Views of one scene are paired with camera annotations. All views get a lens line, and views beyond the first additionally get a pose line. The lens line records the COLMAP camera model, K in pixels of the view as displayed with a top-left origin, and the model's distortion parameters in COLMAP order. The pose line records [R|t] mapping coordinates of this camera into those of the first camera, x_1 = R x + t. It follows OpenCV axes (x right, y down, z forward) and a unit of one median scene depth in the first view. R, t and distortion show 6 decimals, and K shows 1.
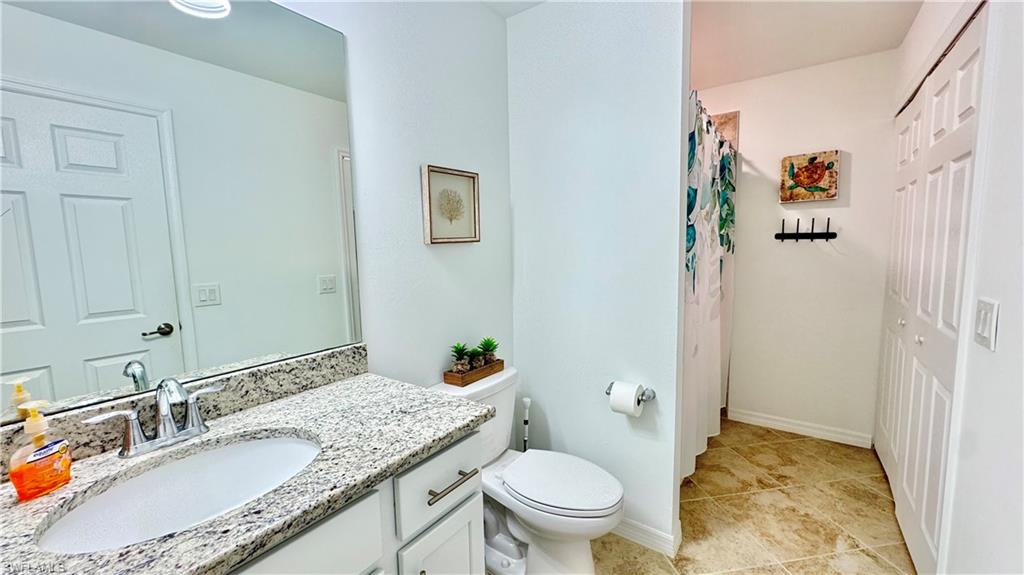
lens RADIAL K [[406.8, 0, 513.4], [0, 406.8, 287.1], [0, 0, 1]] dist [-0.002525, -0.000073]
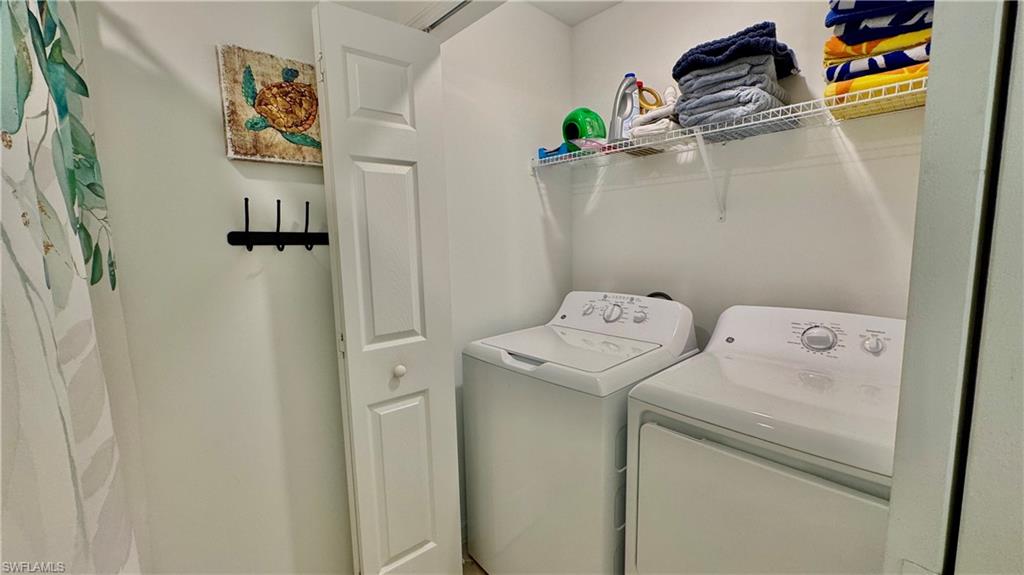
lens RADIAL K [[406.8, 0, 513.4], [0, 406.8, 287.1], [0, 0, 1]] dist [-0.002525, -0.000073]
pose [[0.202535, -0.092745, 0.974873, 0.303914], [0.111505, 0.991215, 0.071135, -0.075119], [-0.972906, 0.094296, 0.211097, 0.655810]]
